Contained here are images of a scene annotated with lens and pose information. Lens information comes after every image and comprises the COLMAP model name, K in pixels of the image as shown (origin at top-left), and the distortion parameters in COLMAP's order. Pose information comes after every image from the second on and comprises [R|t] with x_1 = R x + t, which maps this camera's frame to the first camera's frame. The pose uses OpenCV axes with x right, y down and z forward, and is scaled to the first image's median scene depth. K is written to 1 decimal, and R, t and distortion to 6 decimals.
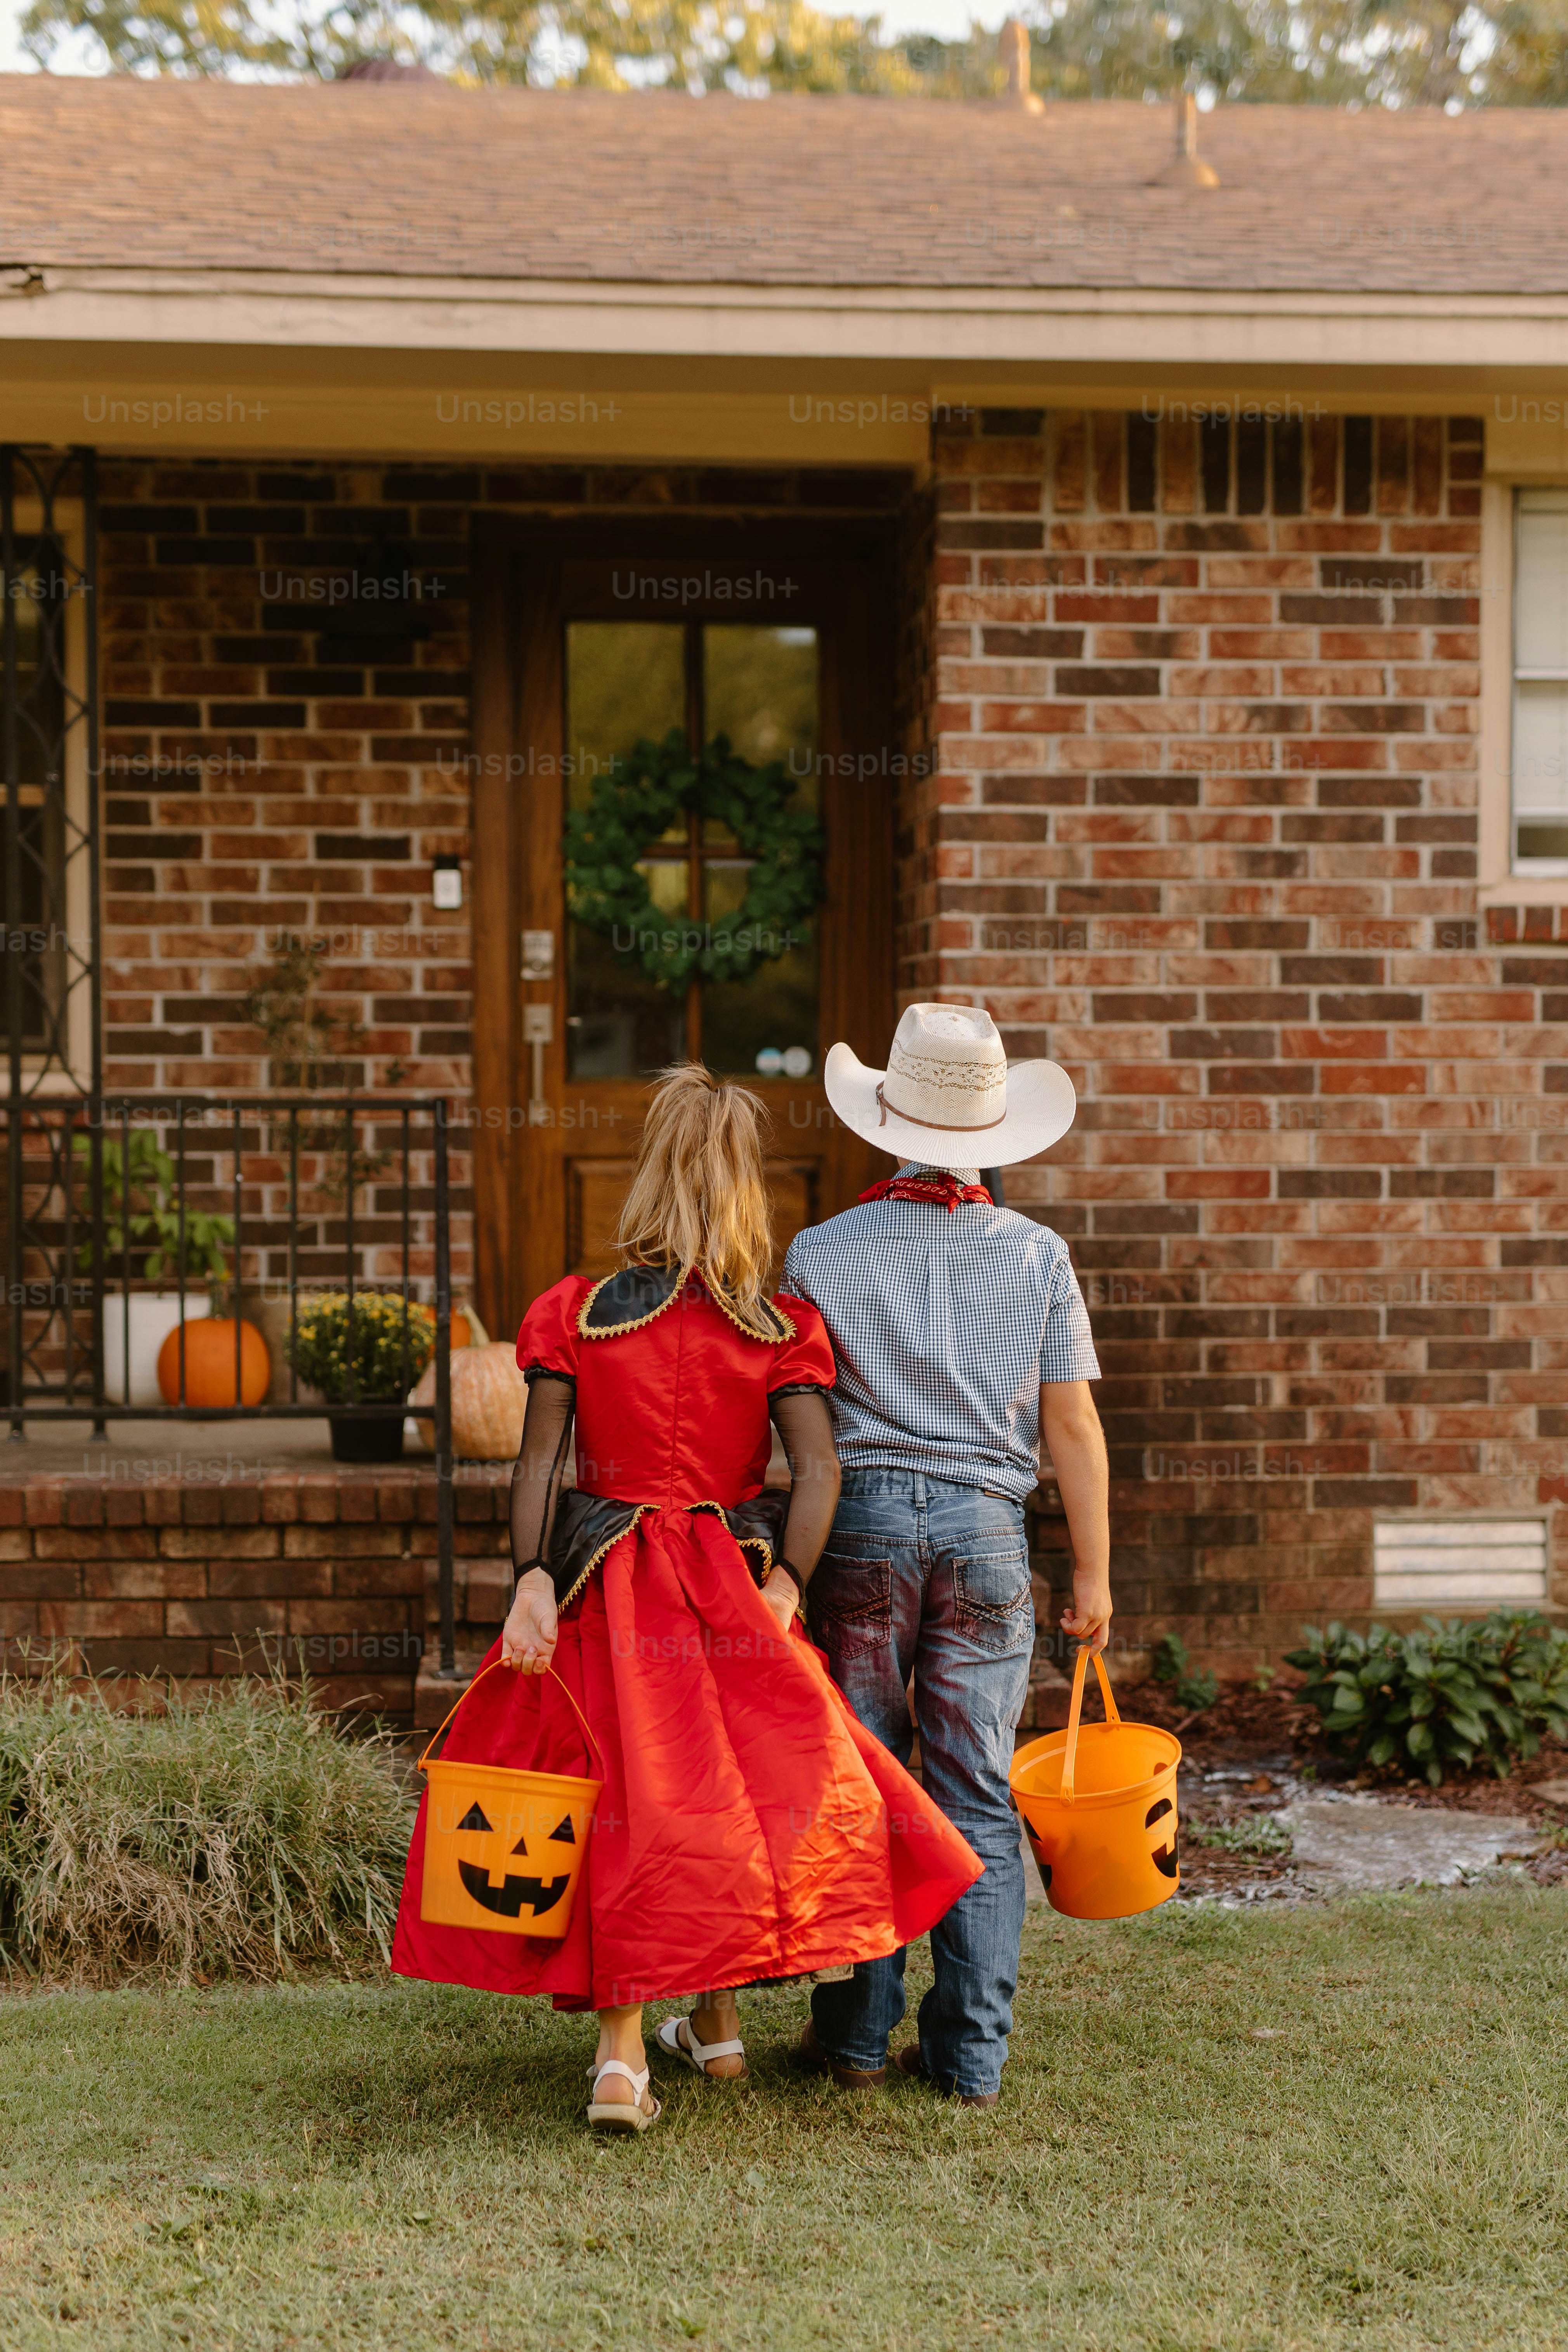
lens RADIAL K [[4070.0, 0, 784.0], [0, 4070.0, 1176.0], [0, 0, 1]] dist [-0.017937, -0.062880]
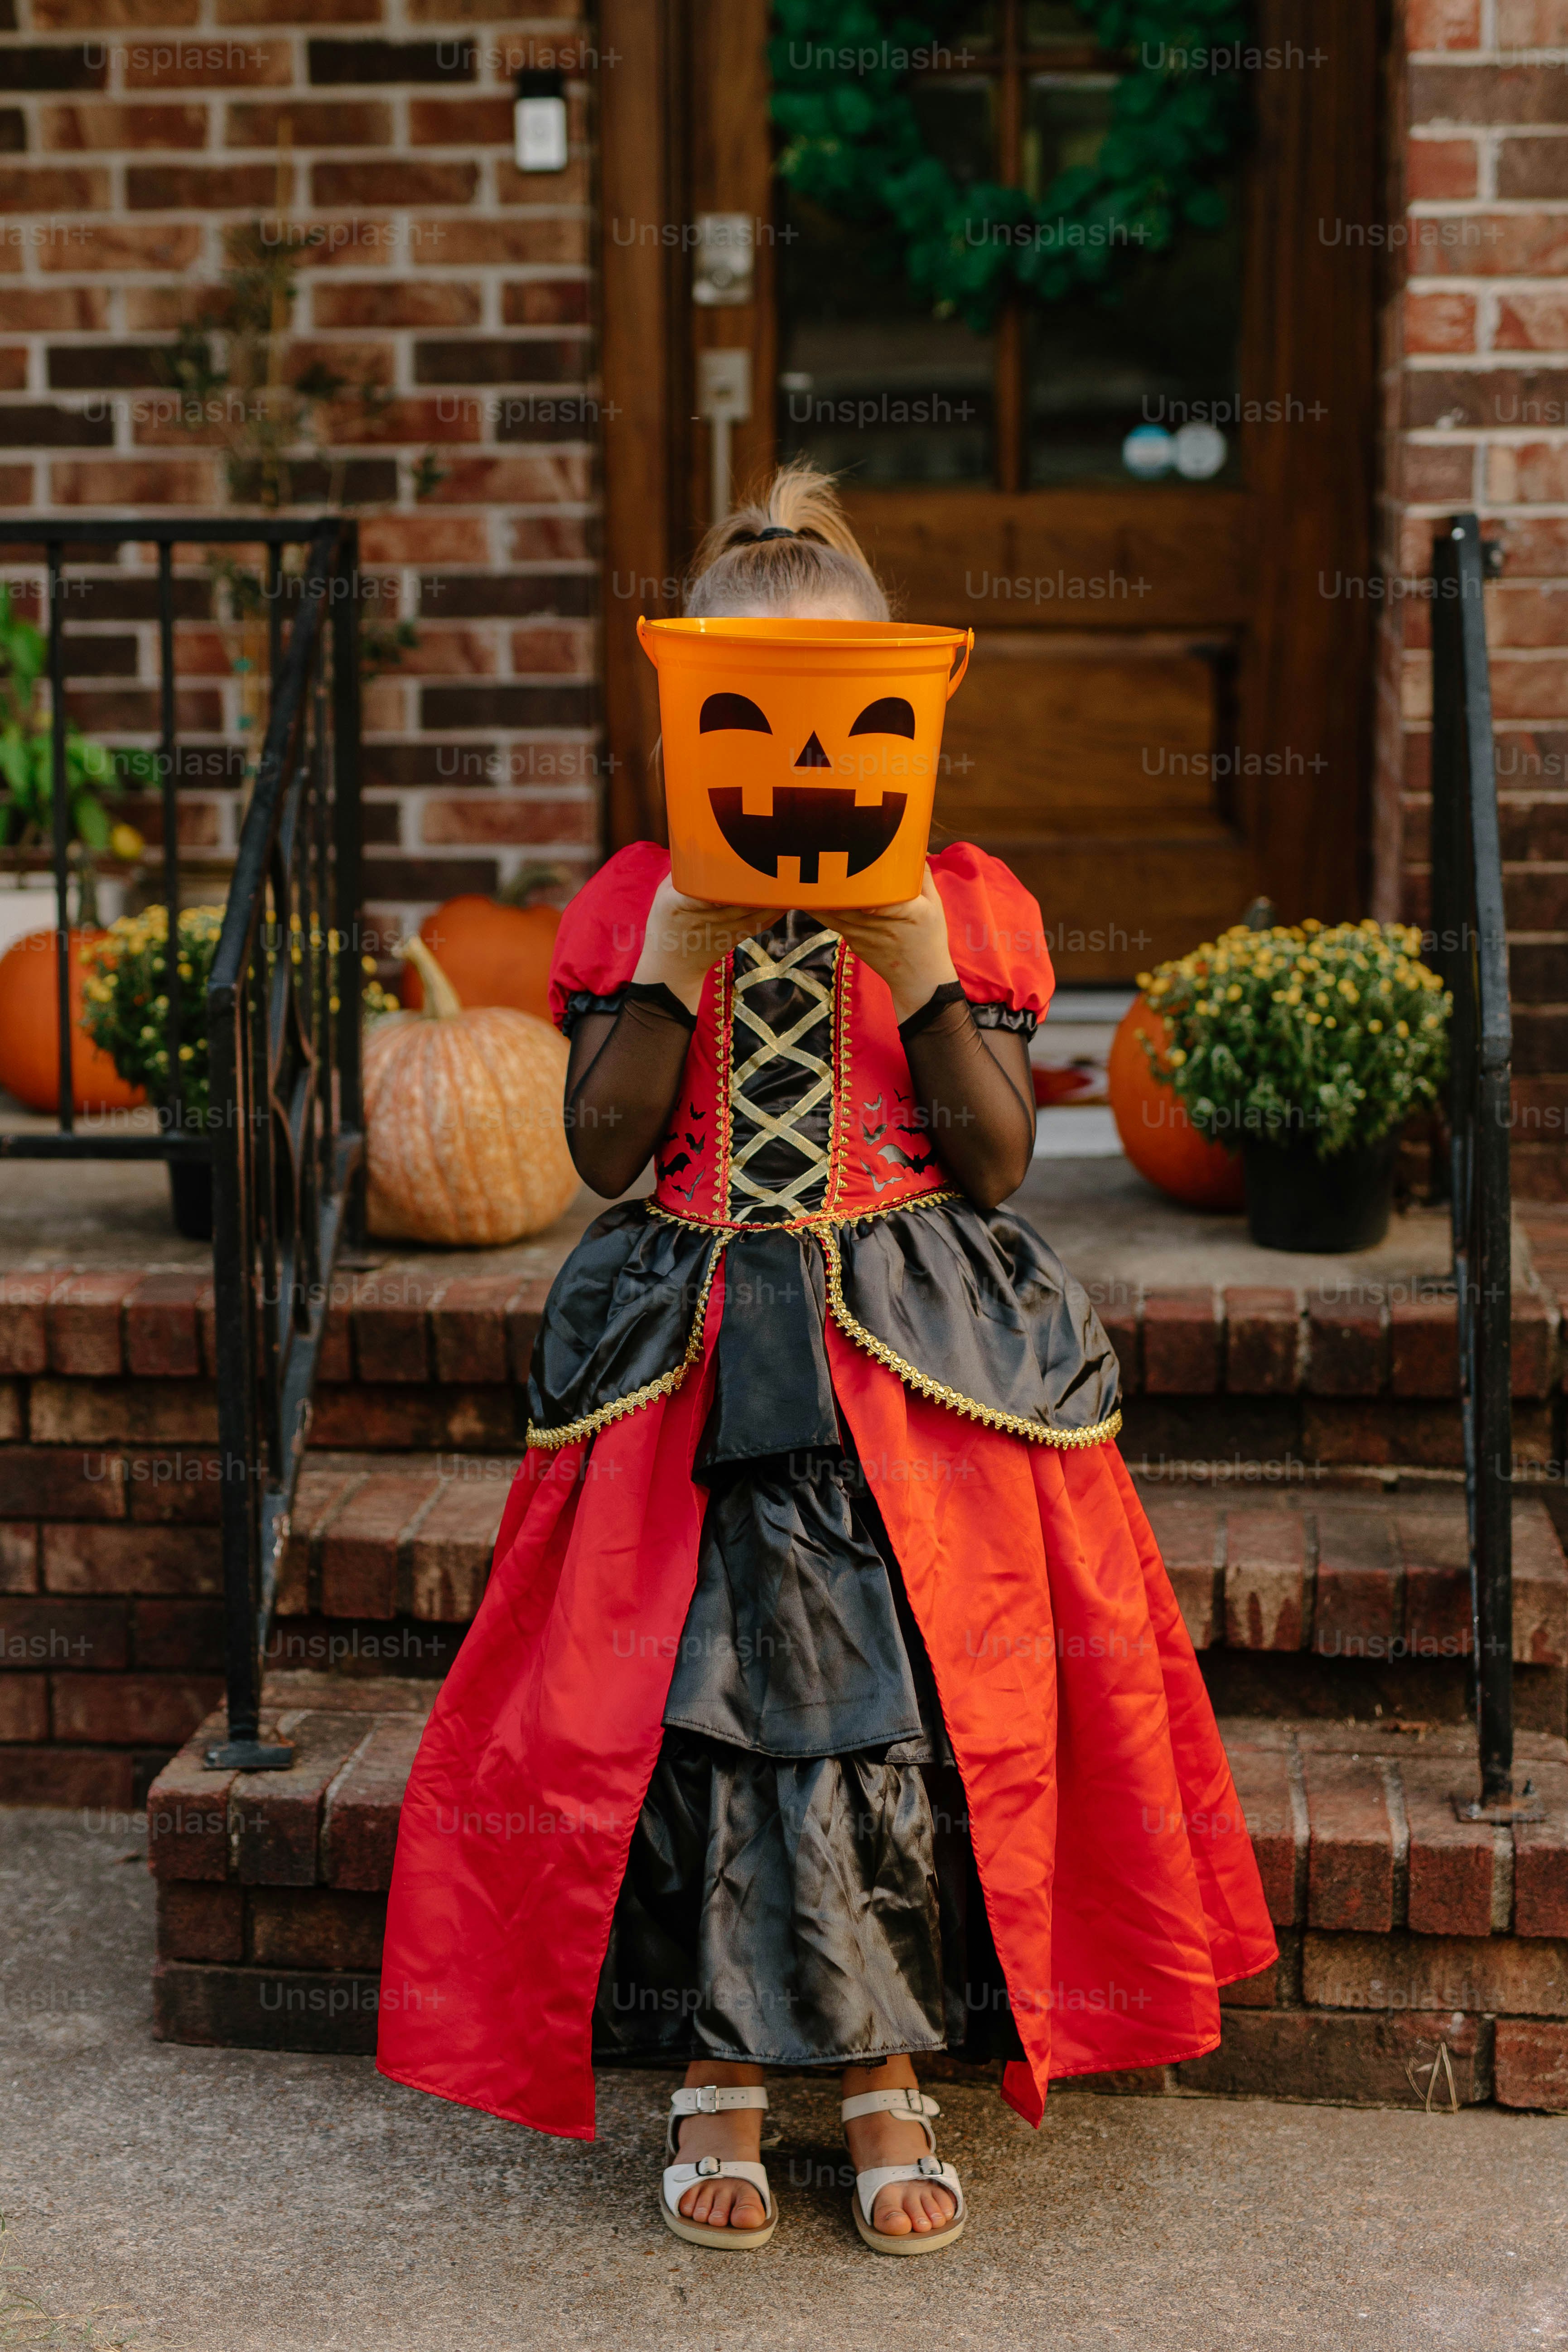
lens RADIAL K [[4070.2, 0, 784.0], [0, 4070.2, 1176.0], [0, 0, 1]] dist [-0.017937, -0.062880]
pose [[0.983586, 0.021299, -0.179181, 0.050120], [0.002904, 0.991011, 0.133746, -0.004895], [0.180419, -0.132071, 0.974683, 0.457062]]
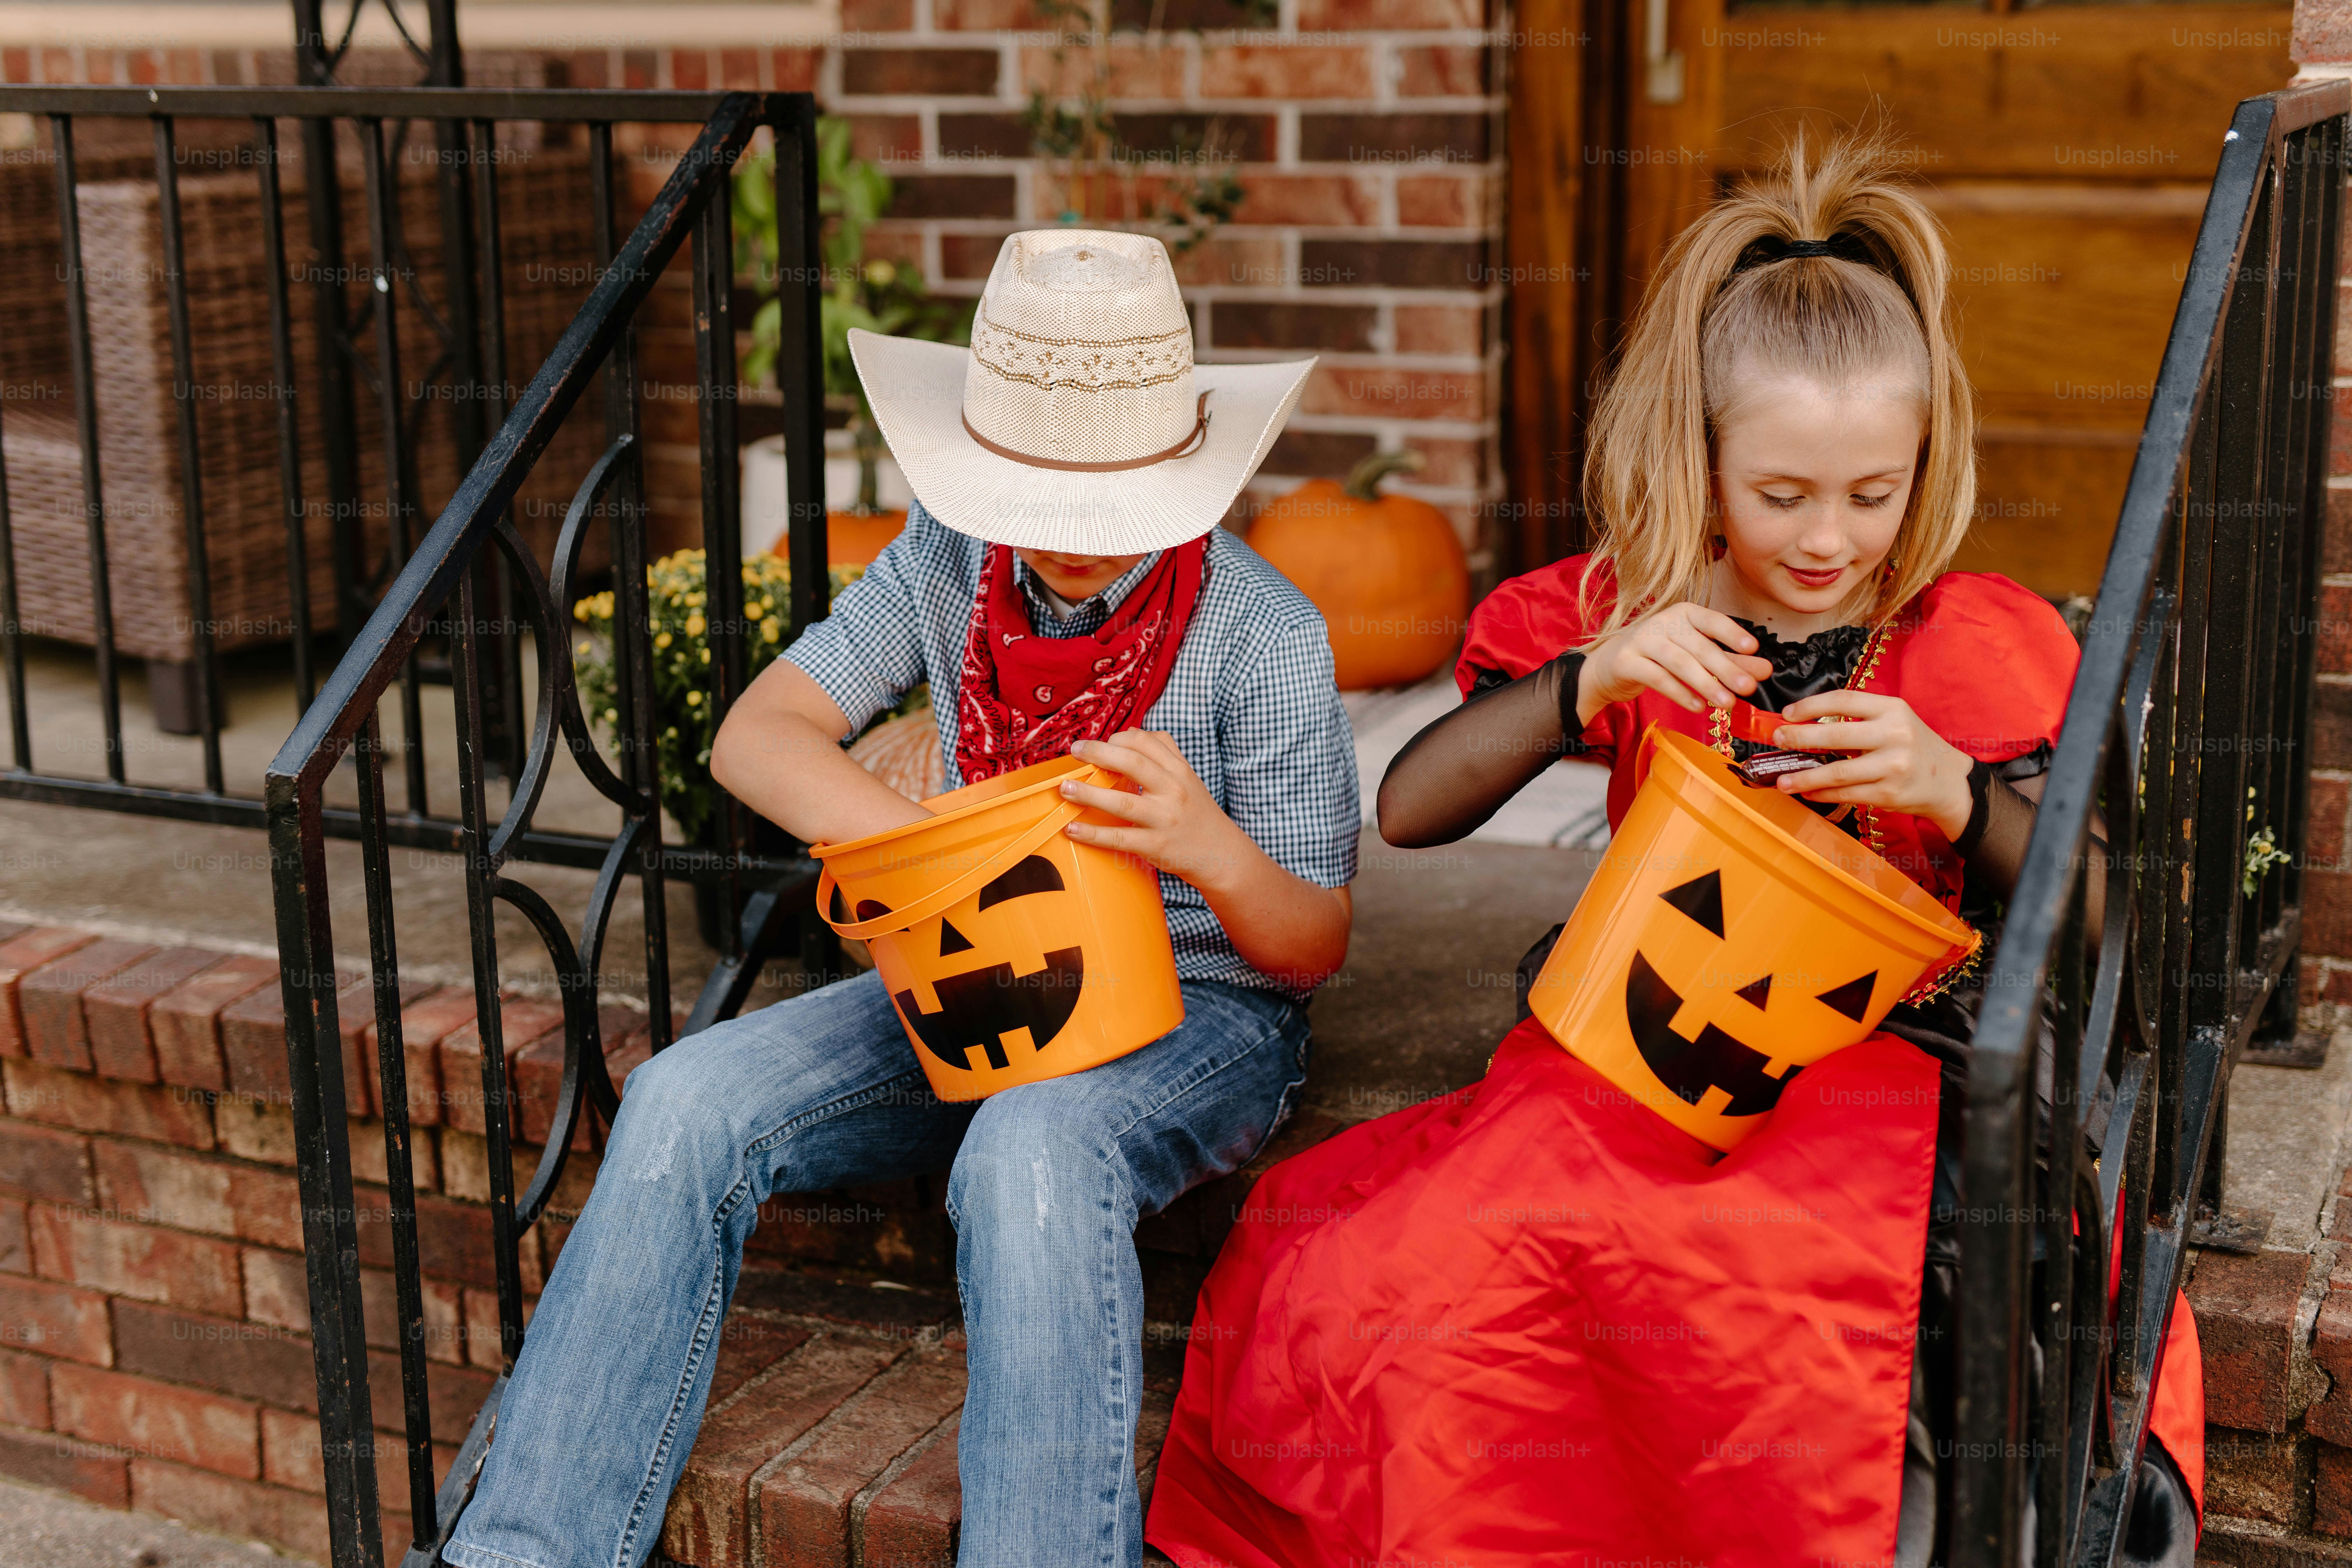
lens RADIAL K [[3254.1, 0, 1176.0], [0, 3254.1, 784.0], [0, 0, 1]] dist [0.017667, -0.058751]
pose [[0.863298, 0.108776, -0.492833, 0.090376], [0.002468, 0.975576, 0.219648, -0.019305], [0.504688, -0.190838, 0.841944, 0.643153]]
